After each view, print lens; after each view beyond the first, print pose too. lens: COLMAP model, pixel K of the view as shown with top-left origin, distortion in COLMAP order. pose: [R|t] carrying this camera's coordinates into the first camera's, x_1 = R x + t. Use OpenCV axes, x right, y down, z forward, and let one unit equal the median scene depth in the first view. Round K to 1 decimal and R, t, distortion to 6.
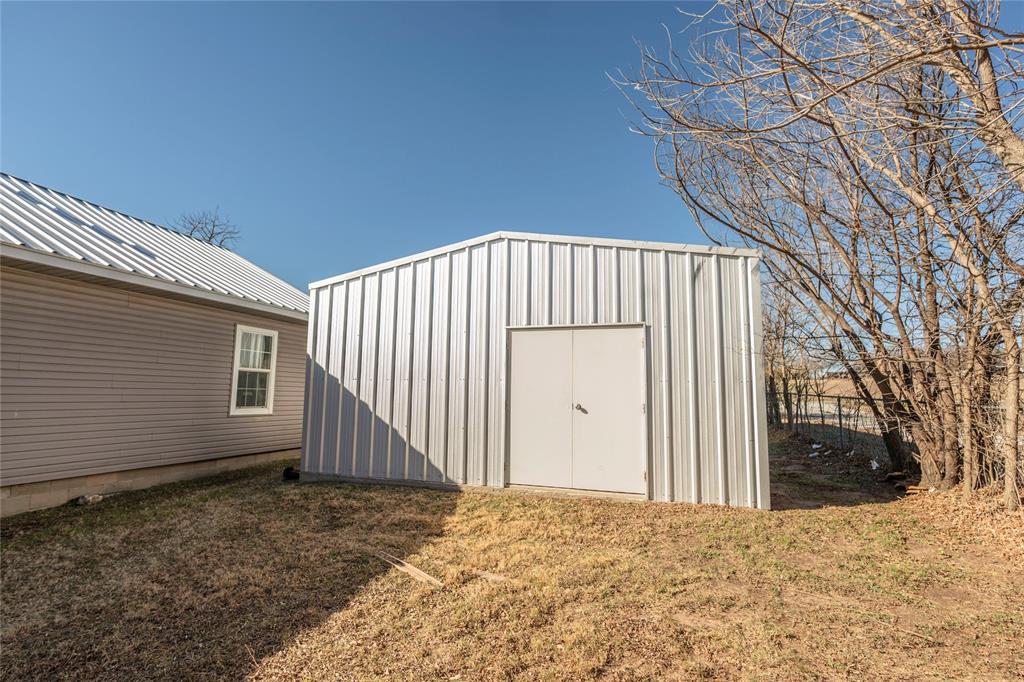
lens RADIAL K [[467.8, 0, 512.0], [0, 467.8, 341.0], [0, 0, 1]] dist [-0.007021, -0.000219]
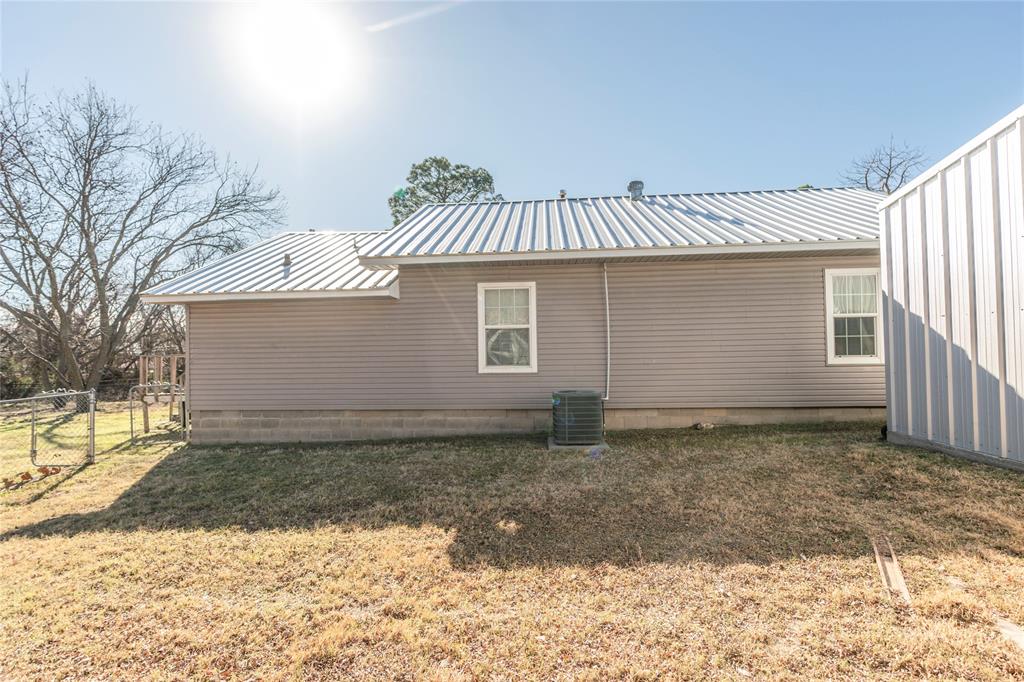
lens RADIAL K [[467.8, 0, 512.0], [0, 467.8, 341.0], [0, 0, 1]] dist [-0.007021, -0.000219]
pose [[0.238701, -0.036400, -0.970411, 0.215466], [0.133541, 0.991034, -0.004325, 0.034716], [0.961867, -0.128557, 0.241421, 0.176398]]
